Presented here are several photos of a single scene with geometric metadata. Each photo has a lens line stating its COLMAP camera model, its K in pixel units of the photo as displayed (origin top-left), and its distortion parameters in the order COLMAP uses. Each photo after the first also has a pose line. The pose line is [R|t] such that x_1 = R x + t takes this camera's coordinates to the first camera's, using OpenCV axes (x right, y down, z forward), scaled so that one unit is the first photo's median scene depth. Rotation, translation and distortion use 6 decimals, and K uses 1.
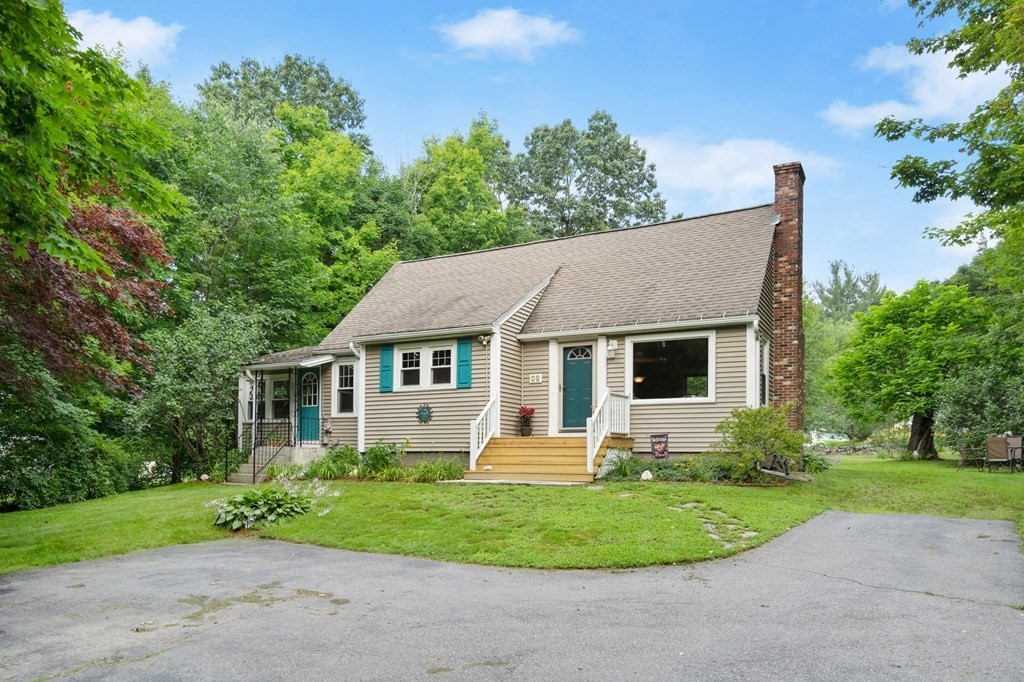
lens RADIAL K [[707.8, 0, 510.5], [0, 707.8, 344.0], [0, 0, 1]] dist [-0.000915, 0.000216]
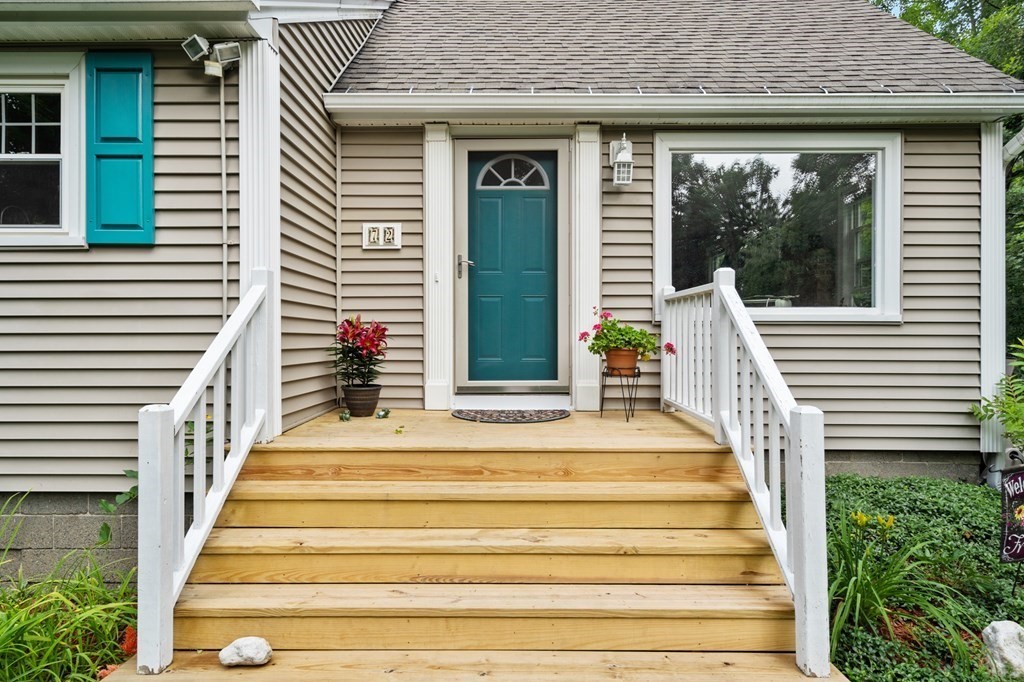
lens RADIAL K [[543.7, 0, 512.0], [0, 543.7, 335.5], [0, 0, 1]] dist [0.001201, 0.000083]
pose [[0.886900, -0.005863, 0.461925, -0.031793], [-0.069663, 0.986788, 0.146278, 0.055360], [-0.456679, -0.161913, 0.874773, 0.758586]]
